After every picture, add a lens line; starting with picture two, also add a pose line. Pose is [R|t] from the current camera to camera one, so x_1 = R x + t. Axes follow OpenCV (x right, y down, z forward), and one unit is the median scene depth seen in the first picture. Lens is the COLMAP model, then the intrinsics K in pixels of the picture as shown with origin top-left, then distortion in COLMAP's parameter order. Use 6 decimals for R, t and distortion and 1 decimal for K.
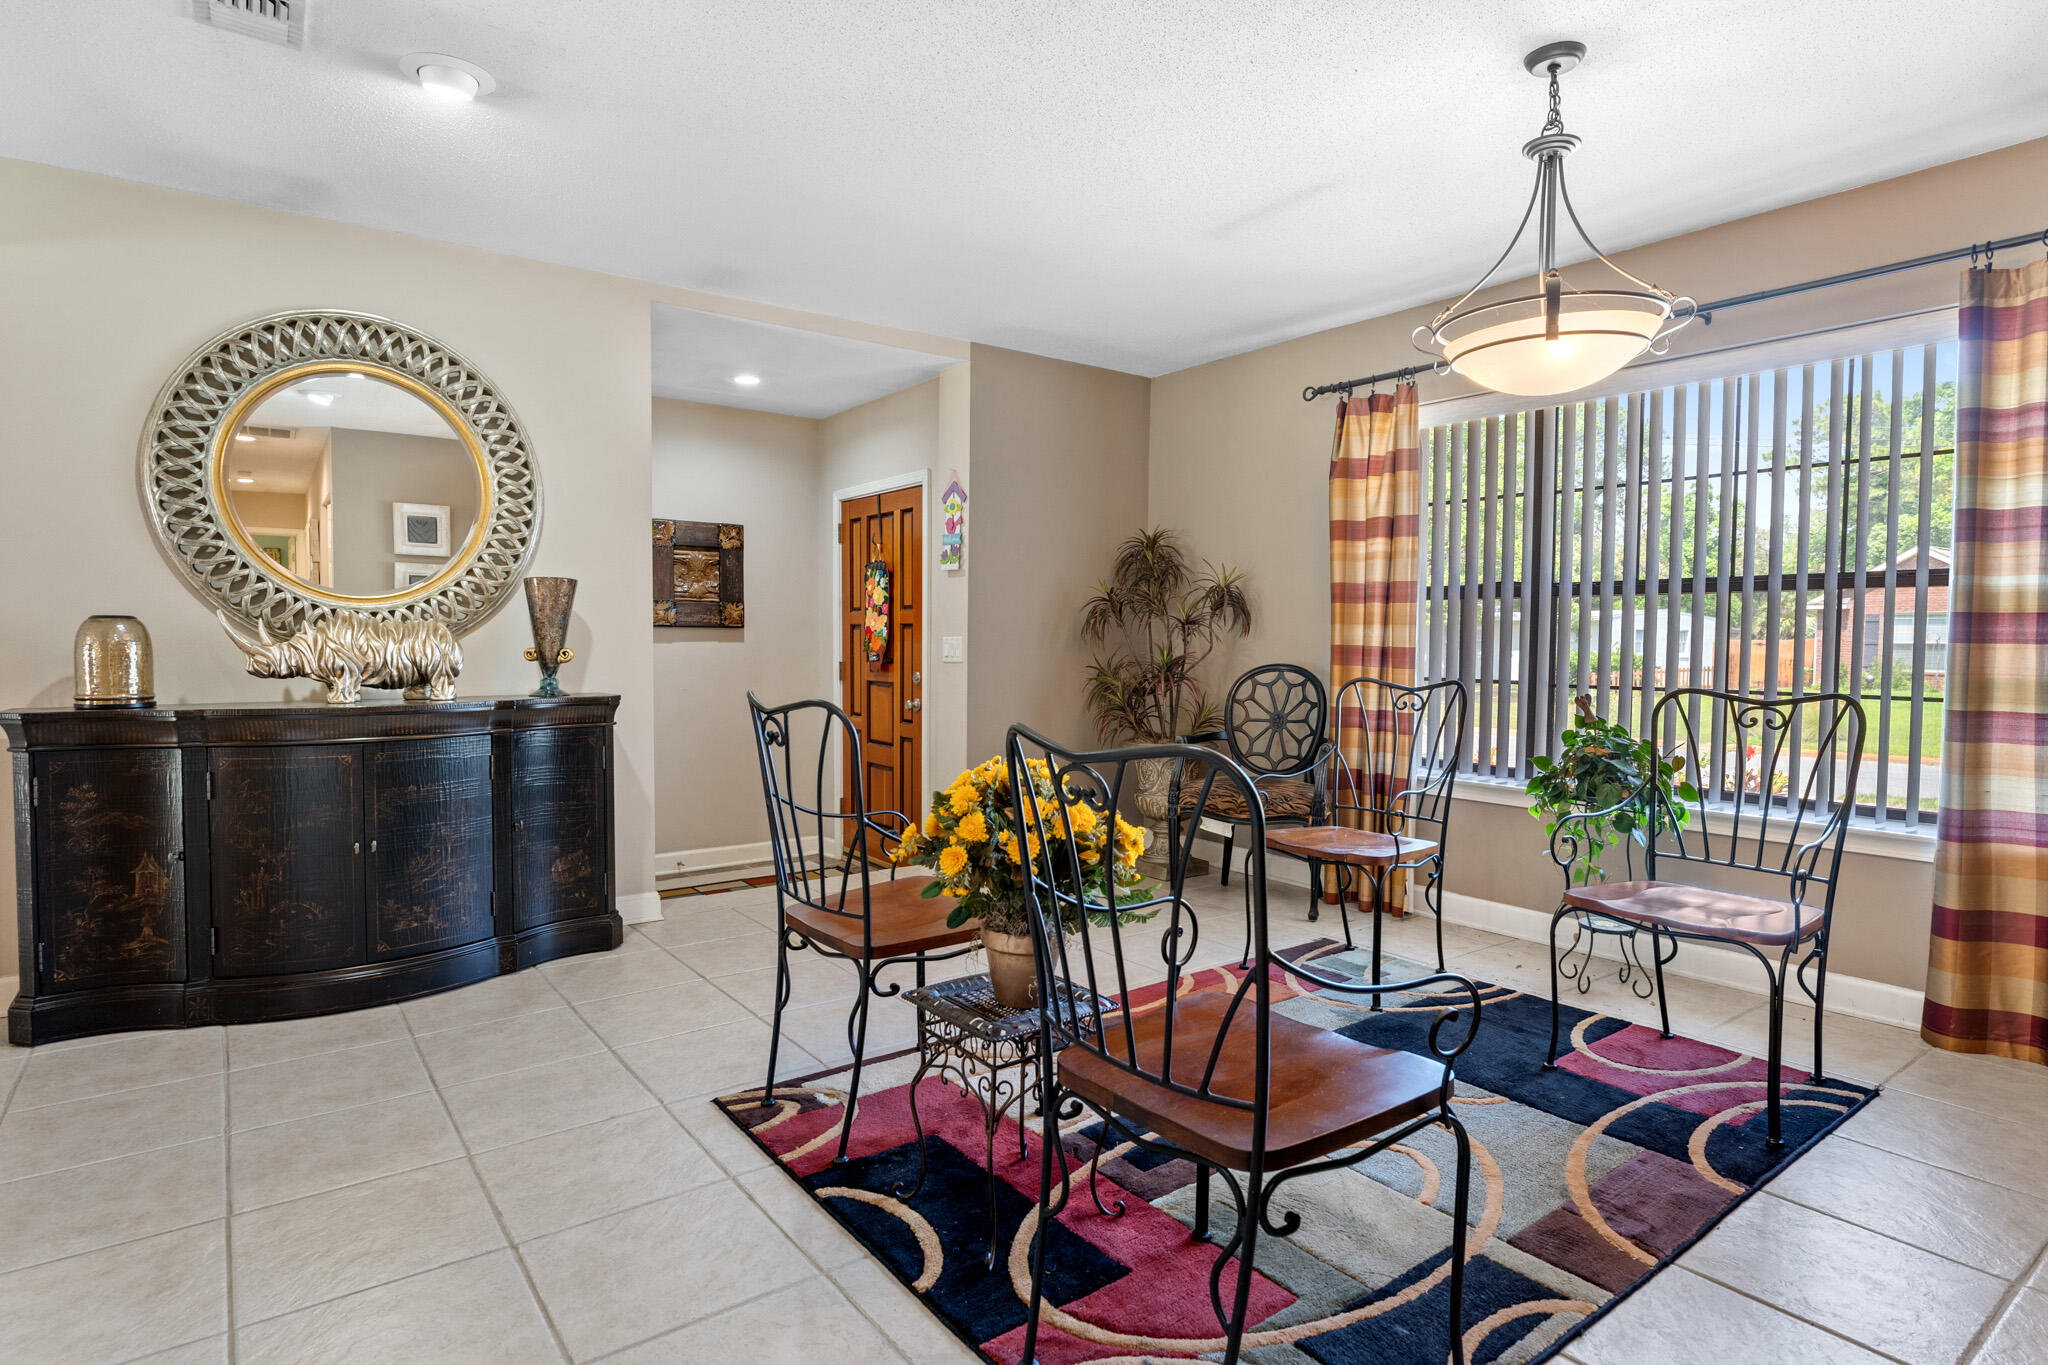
lens RADIAL K [[1075.8, 0, 1024.0], [0, 1075.8, 682.5], [0, 0, 1]] dist [0.000271, 0.000049]
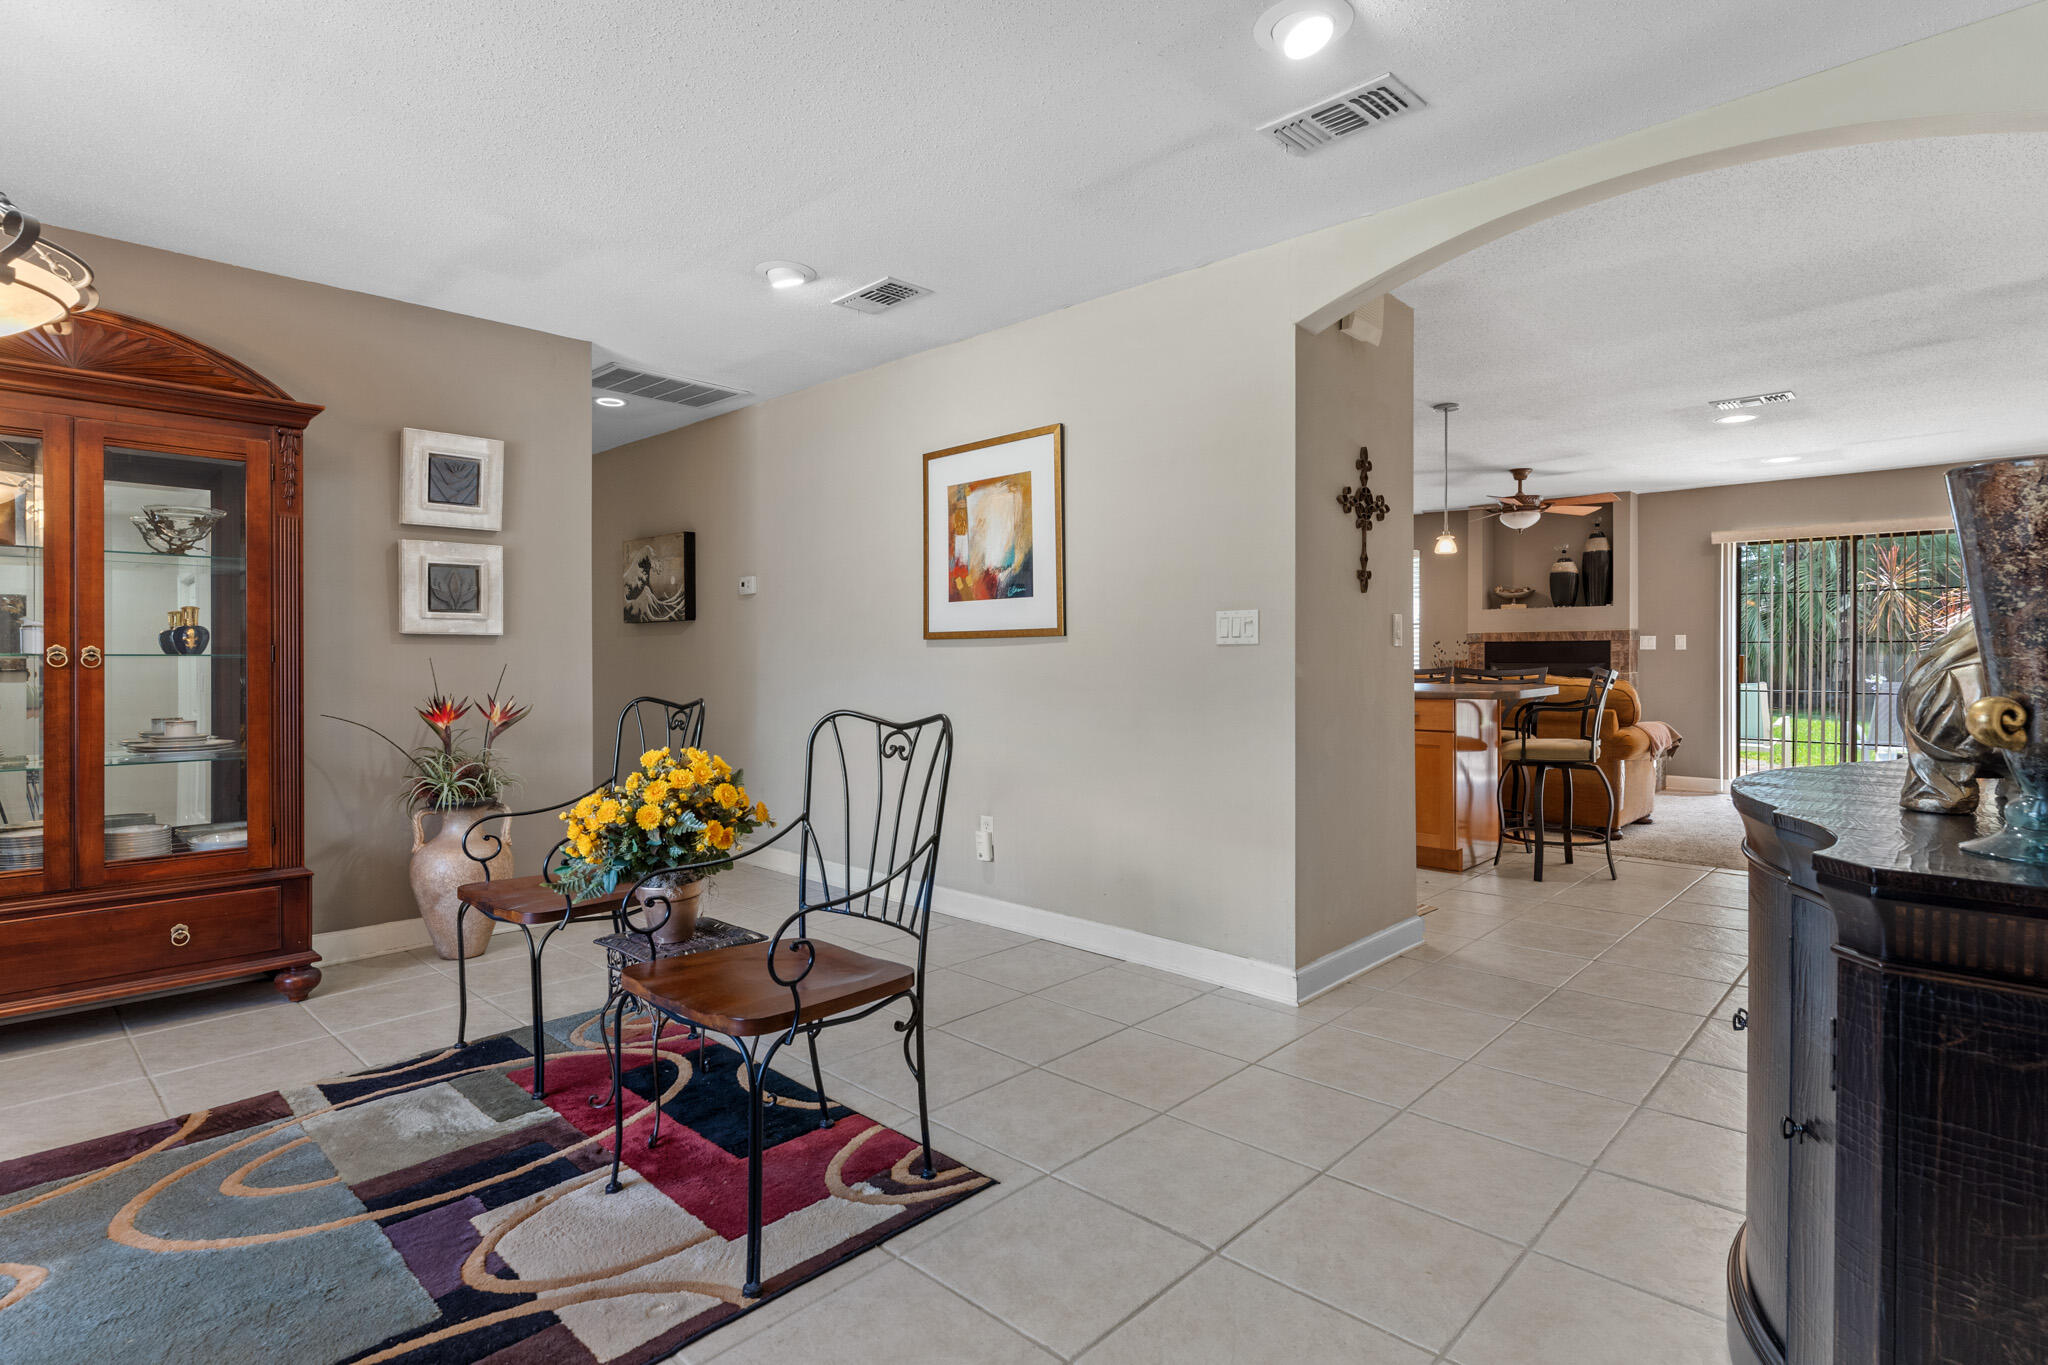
lens RADIAL K [[1022.9, 0, 1024.0], [0, 1022.9, 682.5], [0, 0, 1]] dist [0.000939, -0.001178]
pose [[-0.983934, 0.003681, -0.178494, -0.170807], [-0.007494, 0.998055, 0.061890, -0.074888], [0.178375, 0.062233, -0.981993, 1.891301]]
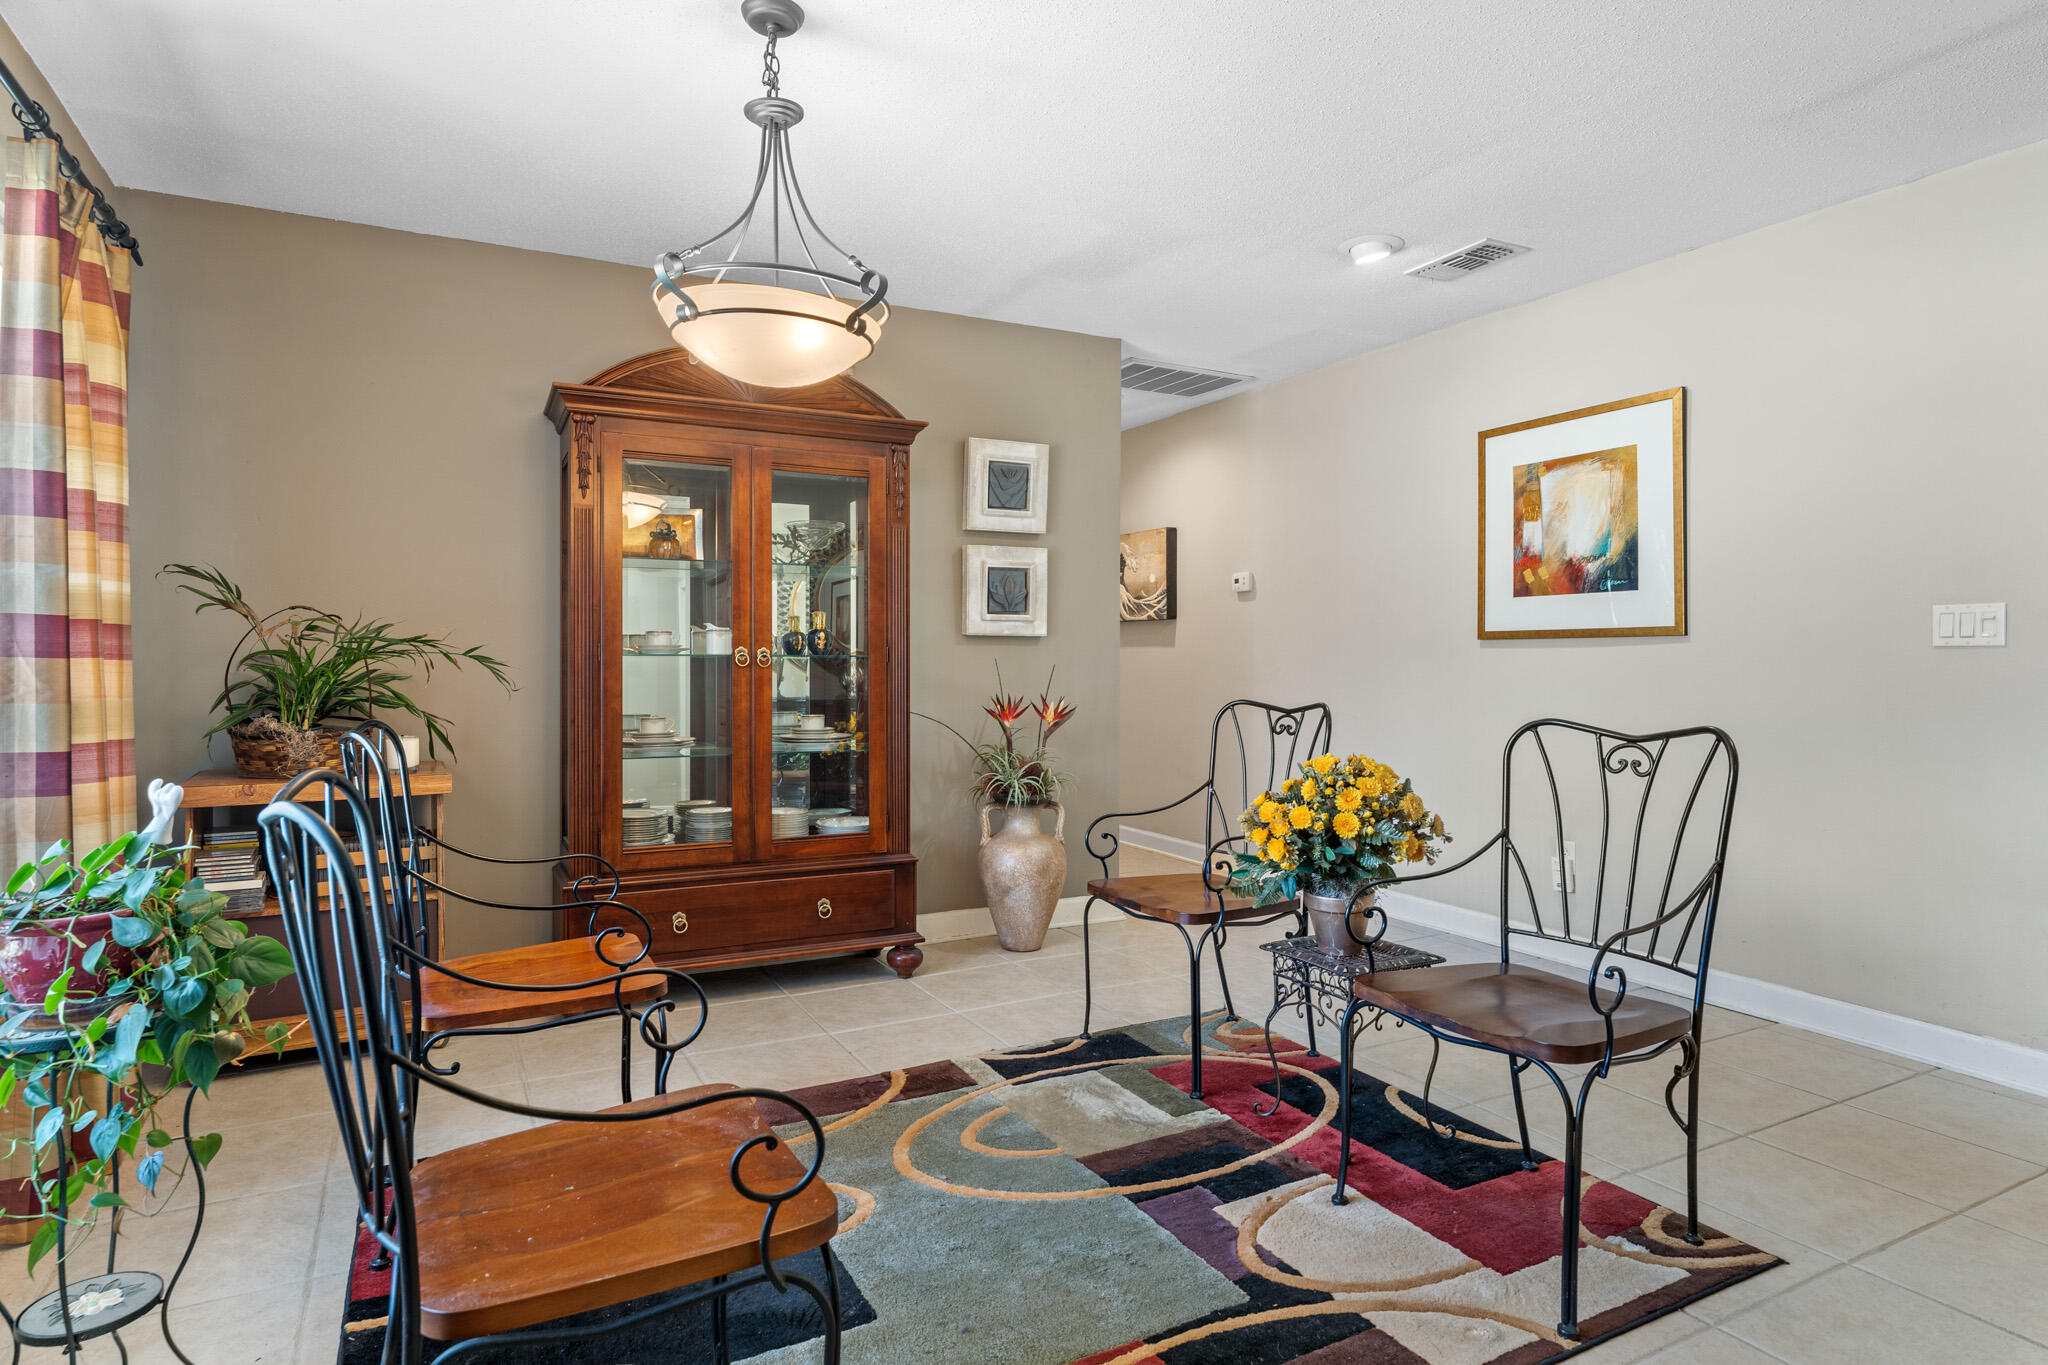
lens RADIAL K [[1118.8, 0, 1024.0], [0, 1118.8, 682.5], [0, 0, 1]] dist [-0.000725, -0.001389]
pose [[-0.989354, -0.007104, 0.145354, 0.143937], [0.001966, 0.998064, 0.062159, -0.080943], [-0.145514, 0.061783, -0.987425, 1.938034]]
